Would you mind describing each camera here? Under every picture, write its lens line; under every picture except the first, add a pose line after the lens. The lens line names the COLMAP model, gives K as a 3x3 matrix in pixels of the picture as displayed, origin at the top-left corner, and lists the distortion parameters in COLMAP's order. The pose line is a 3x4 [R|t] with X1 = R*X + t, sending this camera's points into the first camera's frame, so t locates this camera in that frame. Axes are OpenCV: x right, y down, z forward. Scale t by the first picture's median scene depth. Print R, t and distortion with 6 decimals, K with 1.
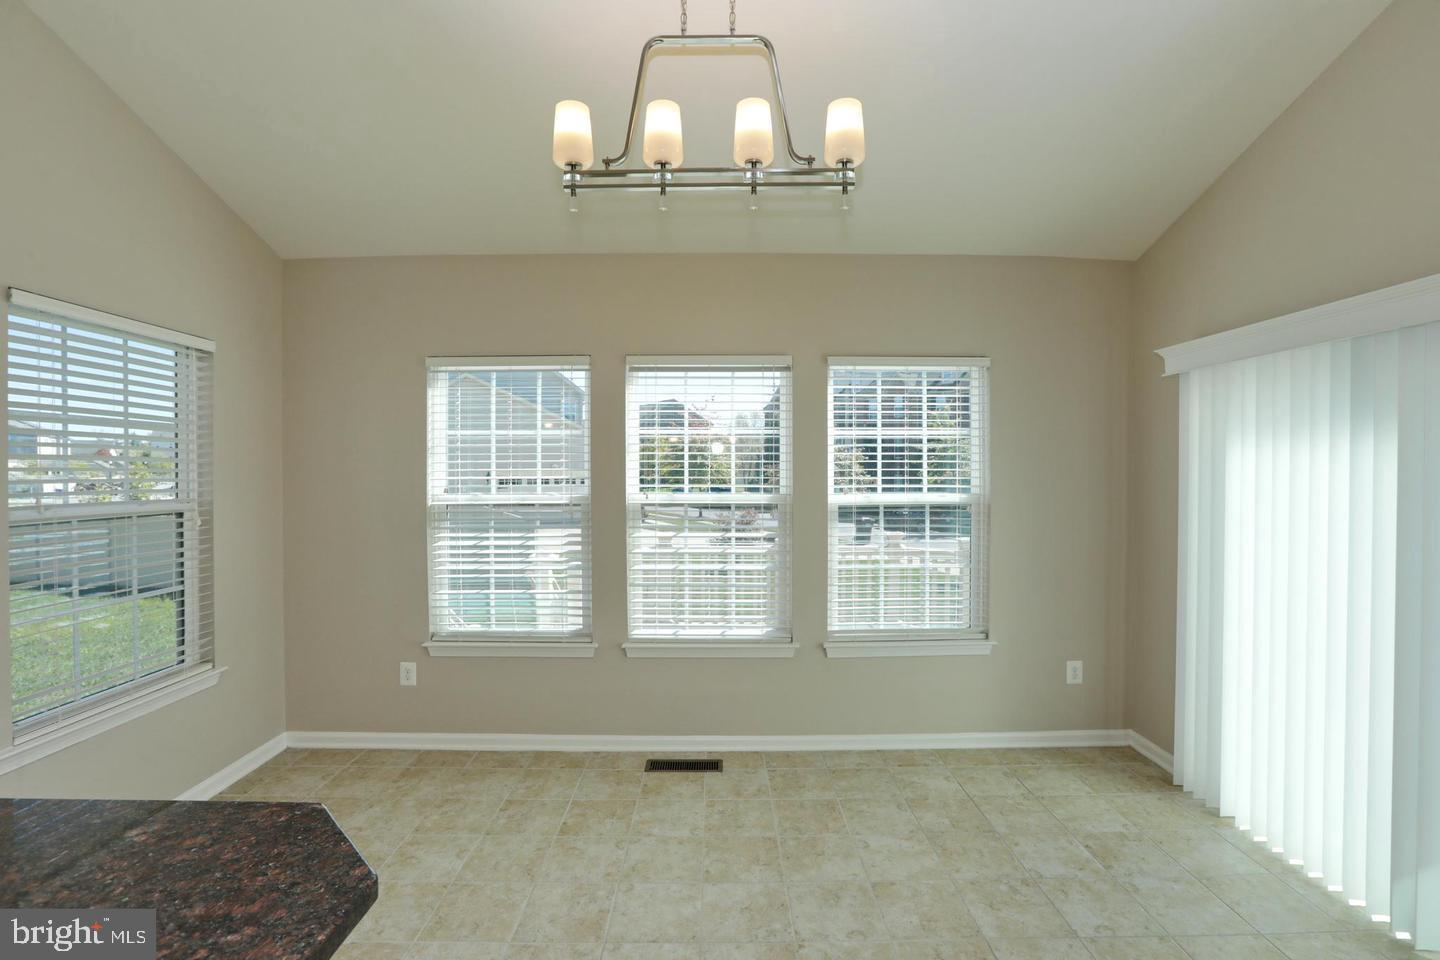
lens RADIAL K [[660.3, 0, 720.0], [0, 660.3, 480.0], [0, 0, 1]] dist [-0.003102, -0.000011]
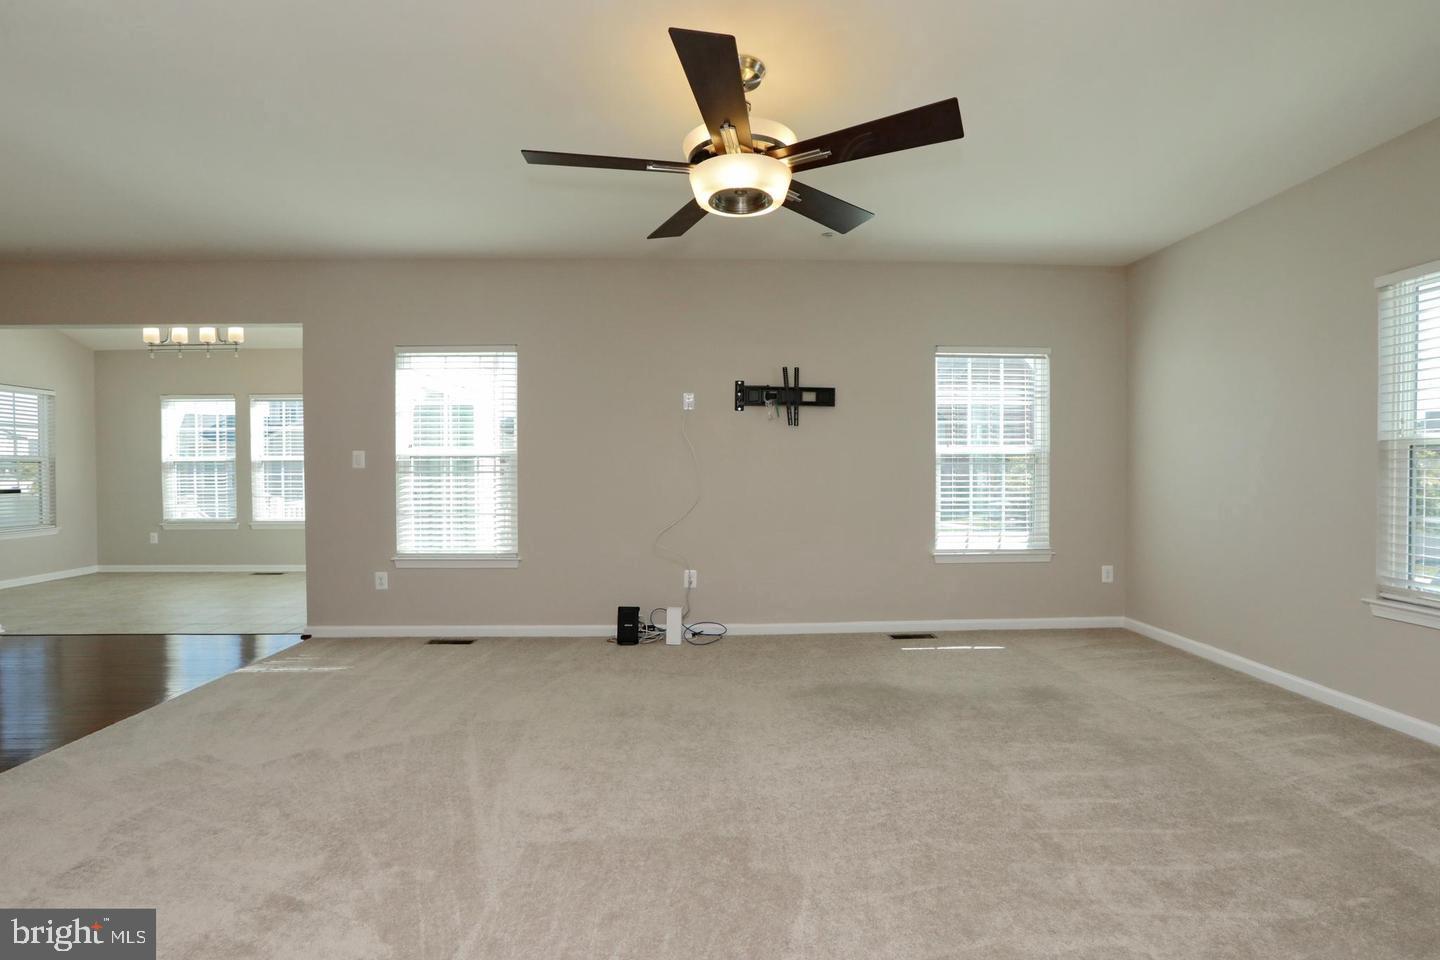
lens RADIAL K [[660.3, 0, 720.0], [0, 660.3, 480.0], [0, 0, 1]] dist [-0.003102, -0.000011]
pose [[0.999886, -0.002147, 0.014944, 1.424495], [0.002233, 0.999981, -0.005702, 0.117352], [-0.014932, 0.005734, 0.999872, -1.274130]]
